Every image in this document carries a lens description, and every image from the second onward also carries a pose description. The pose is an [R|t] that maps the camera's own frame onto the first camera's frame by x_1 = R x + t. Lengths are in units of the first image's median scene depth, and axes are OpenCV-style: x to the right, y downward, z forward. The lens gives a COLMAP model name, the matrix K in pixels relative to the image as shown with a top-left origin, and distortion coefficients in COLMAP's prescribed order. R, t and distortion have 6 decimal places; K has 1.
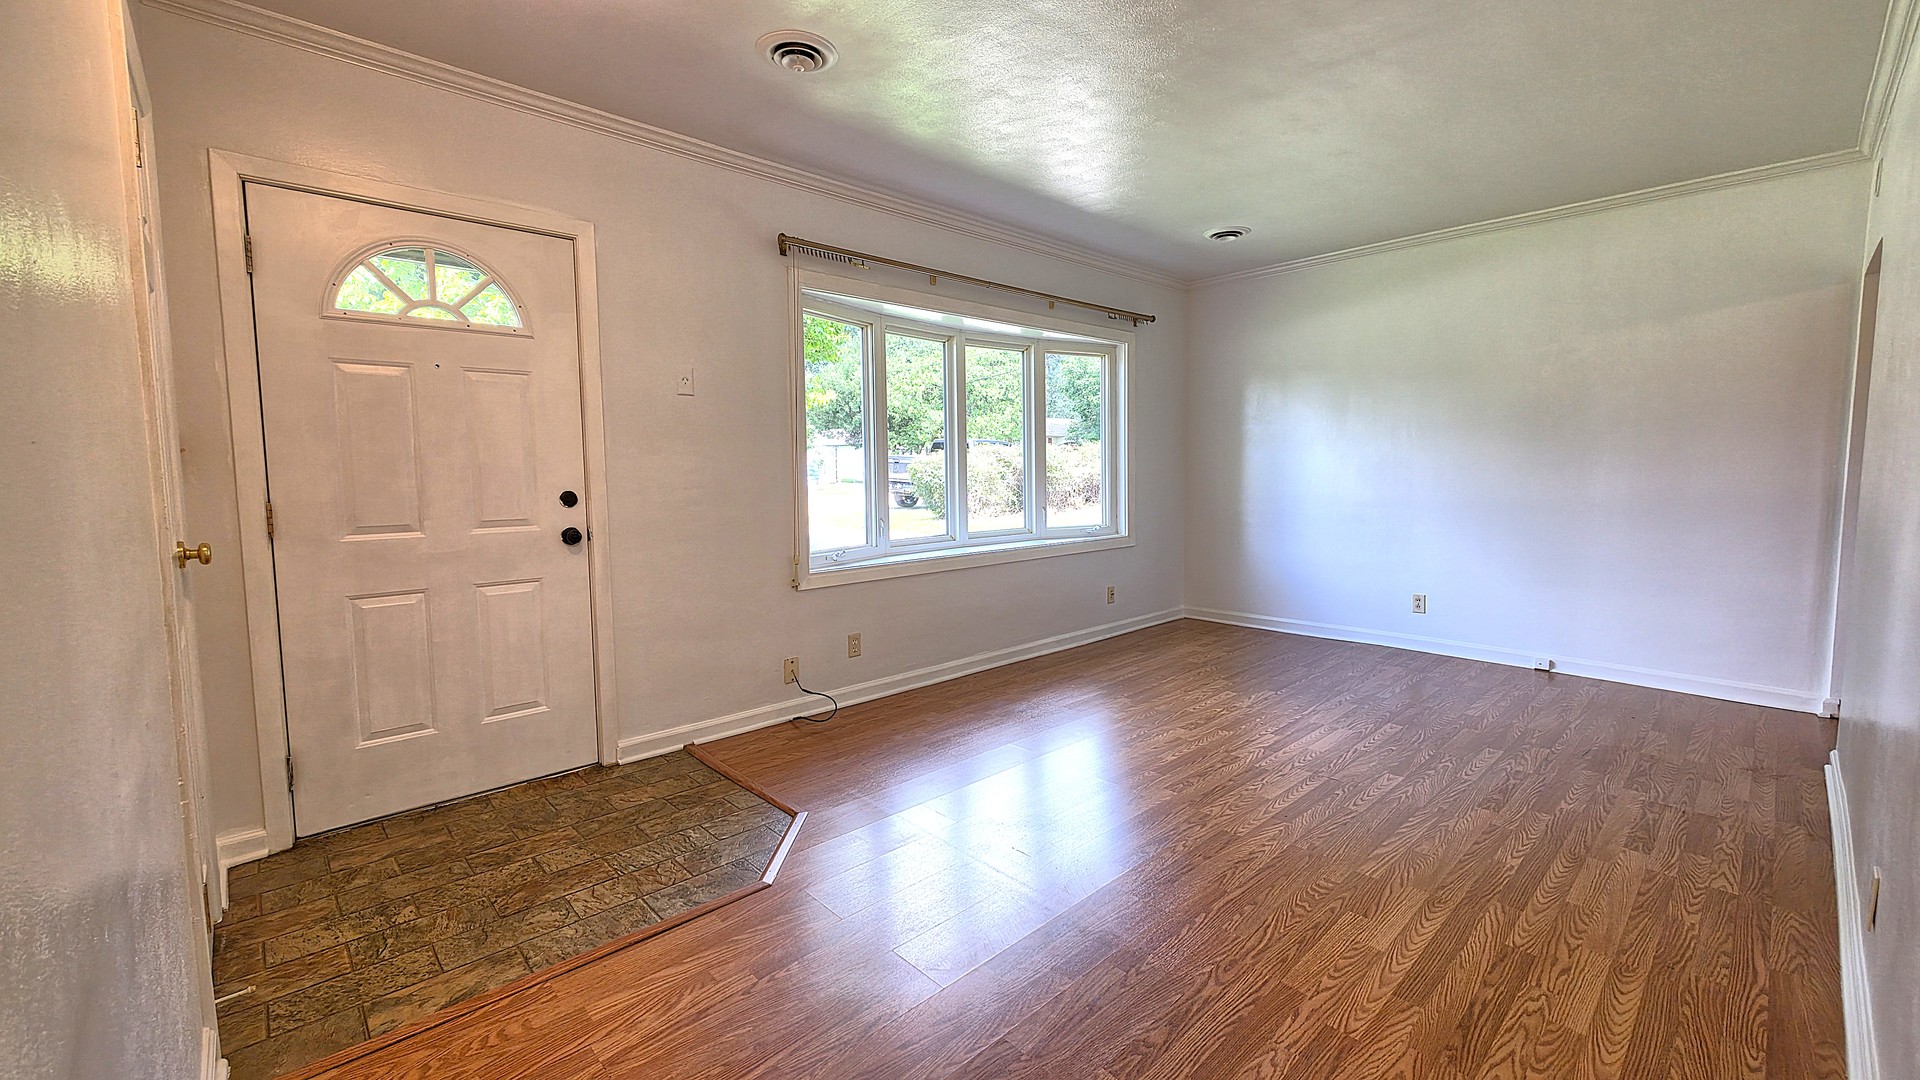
lens RADIAL K [[767.3, 0, 965.5], [0, 767.3, 523.4], [0, 0, 1]] dist [-0.000381, -0.000358]
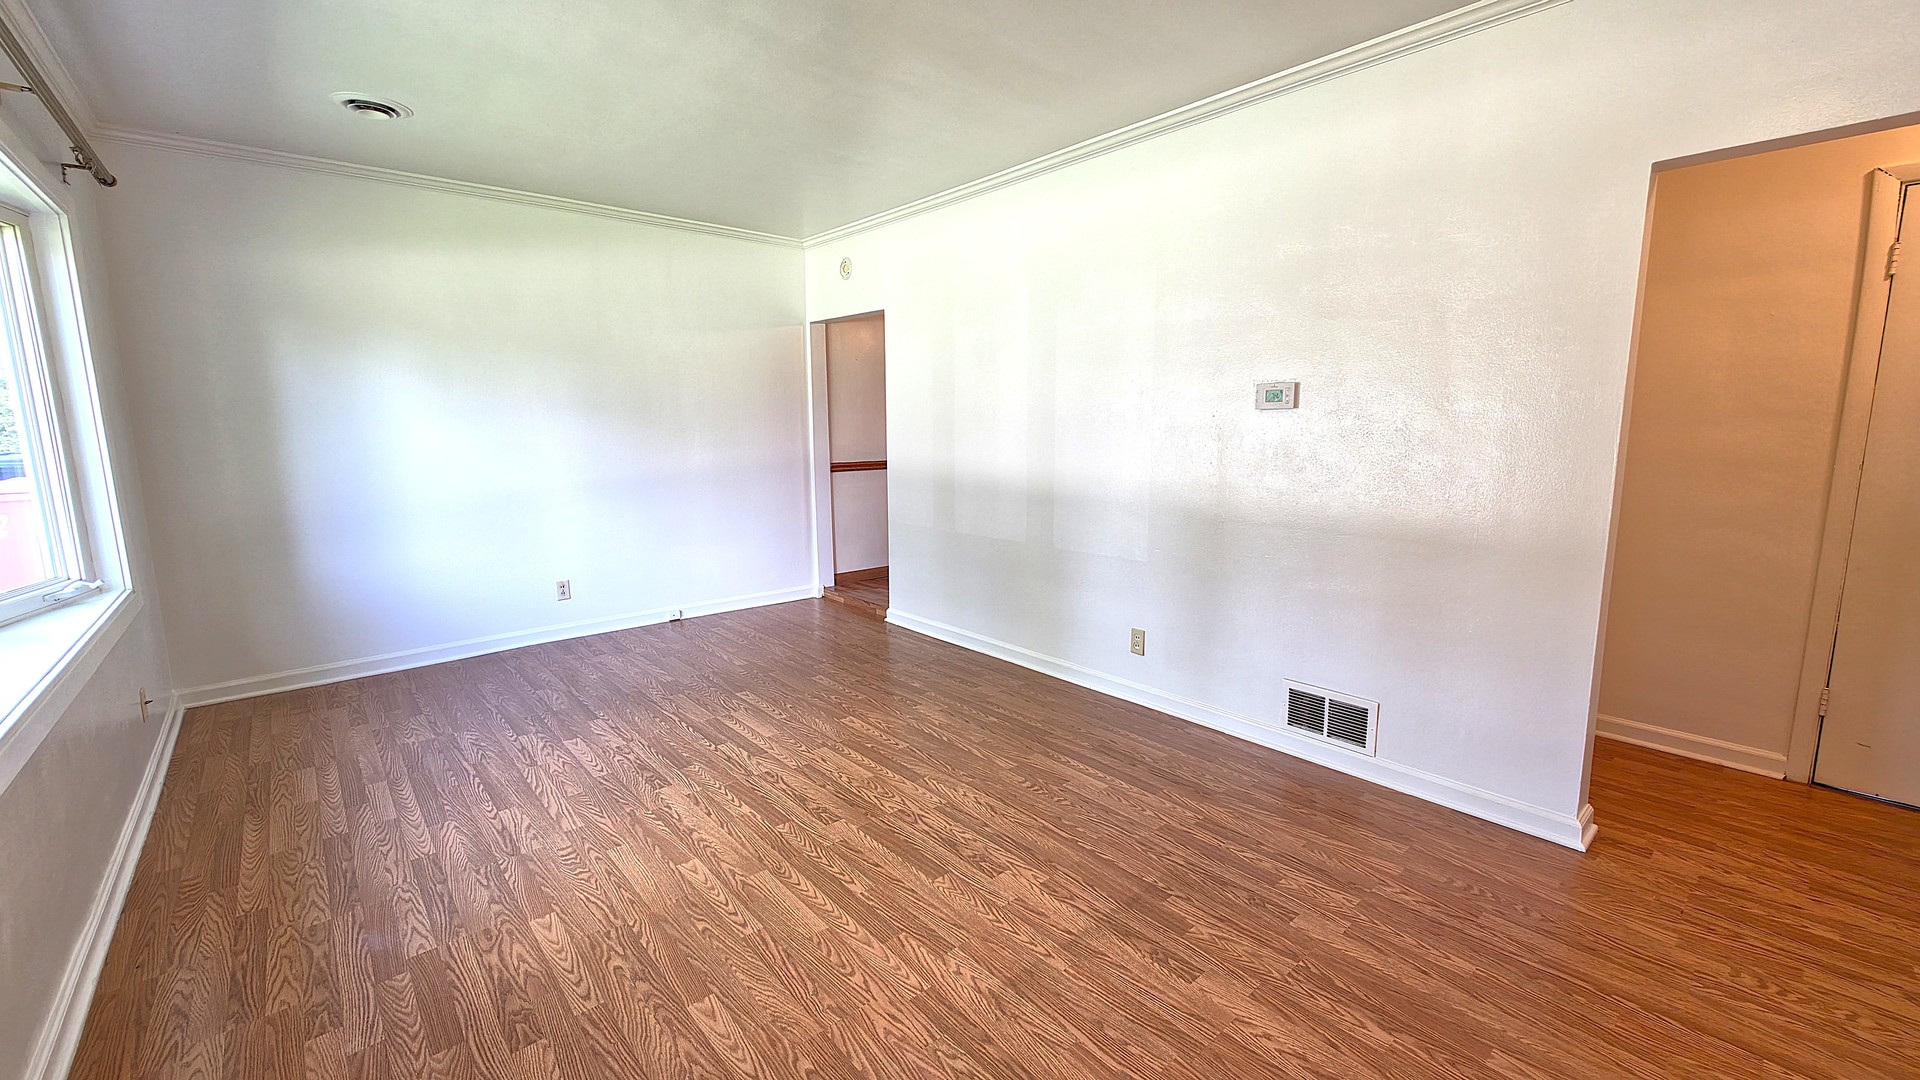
lens RADIAL K [[767.3, 0, 965.5], [0, 767.3, 523.4], [0, 0, 1]] dist [-0.000381, -0.000358]
pose [[0.026461, -0.124738, 0.991837, -0.527259], [0.079429, 0.989310, 0.122301, -0.086669], [-0.996489, 0.075545, 0.036086, 0.726315]]
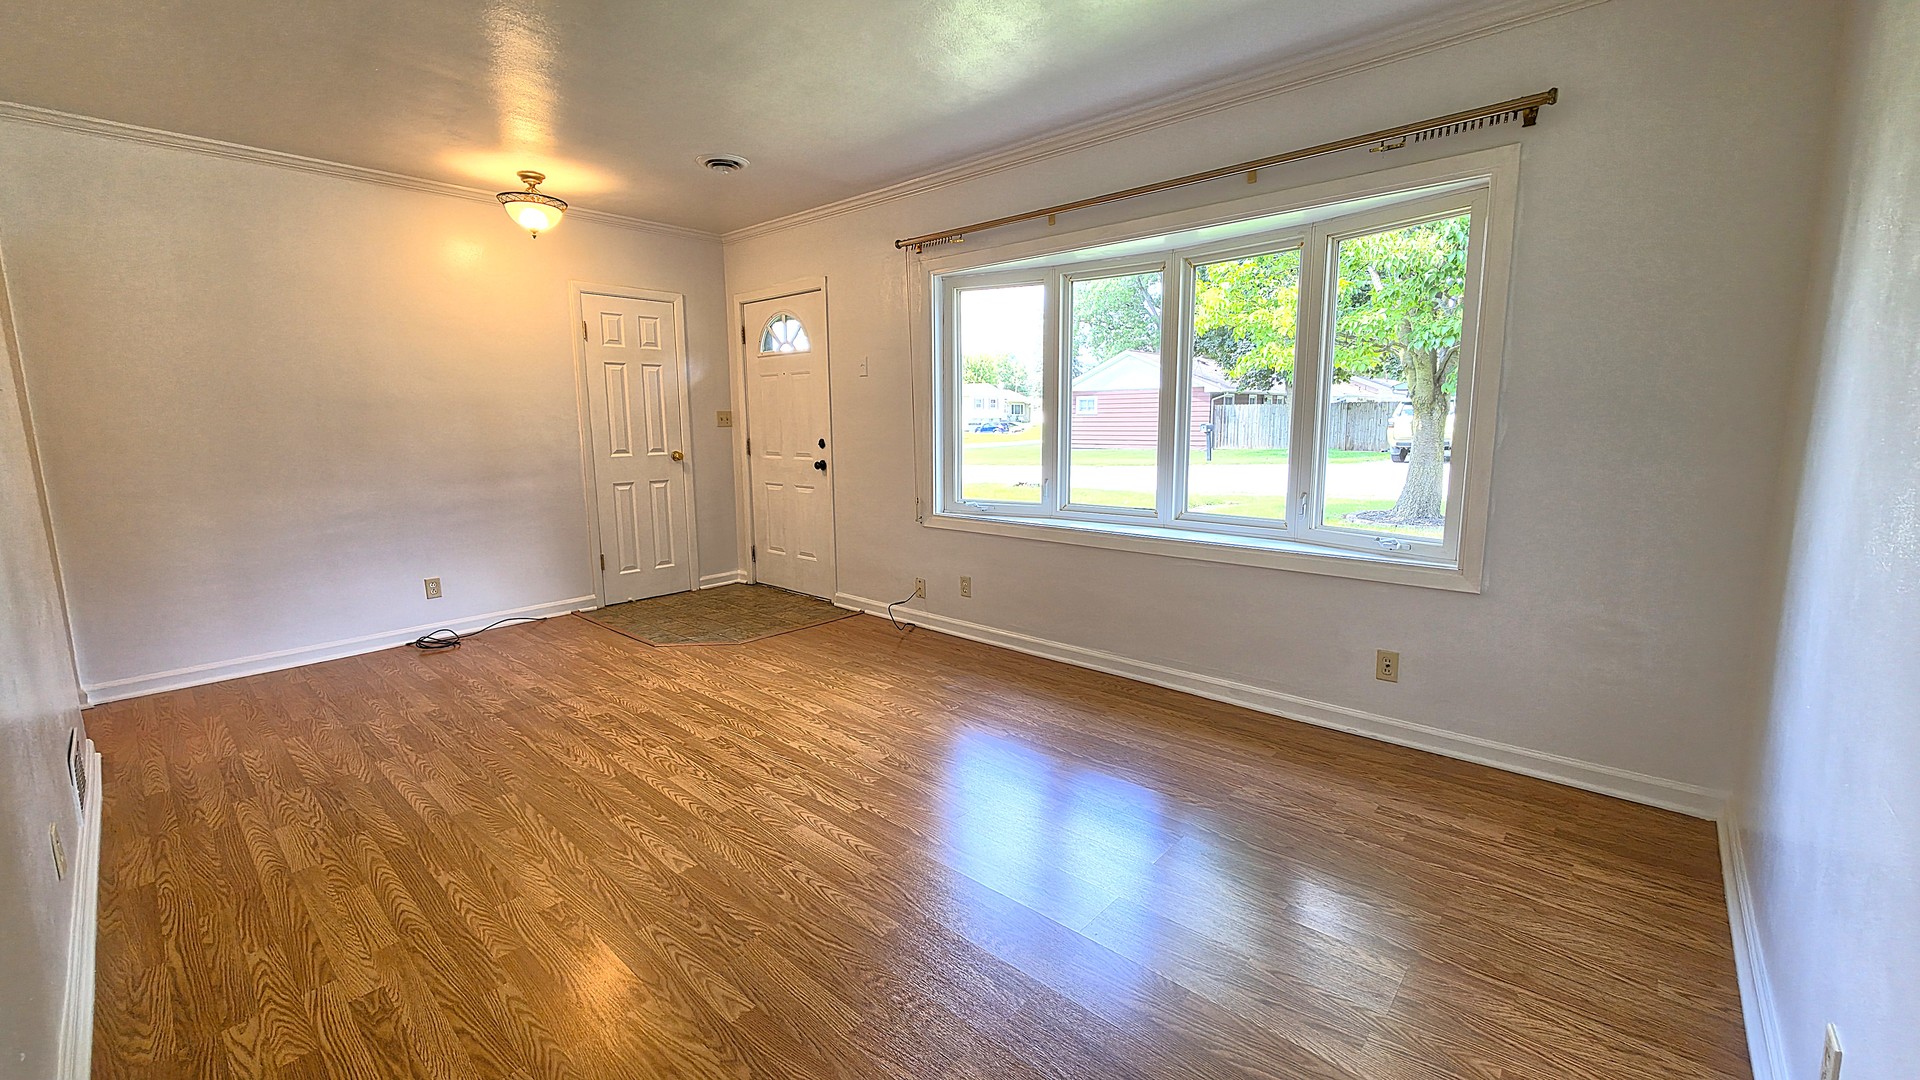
lens RADIAL K [[767.3, 0, 965.5], [0, 767.3, 523.4], [0, 0, 1]] dist [-0.000381, -0.000358]
pose [[0.093677, 0.145102, -0.984972, 1.213141], [-0.065746, 0.988065, 0.139305, -0.113554], [0.993430, 0.051708, 0.102099, 1.128005]]
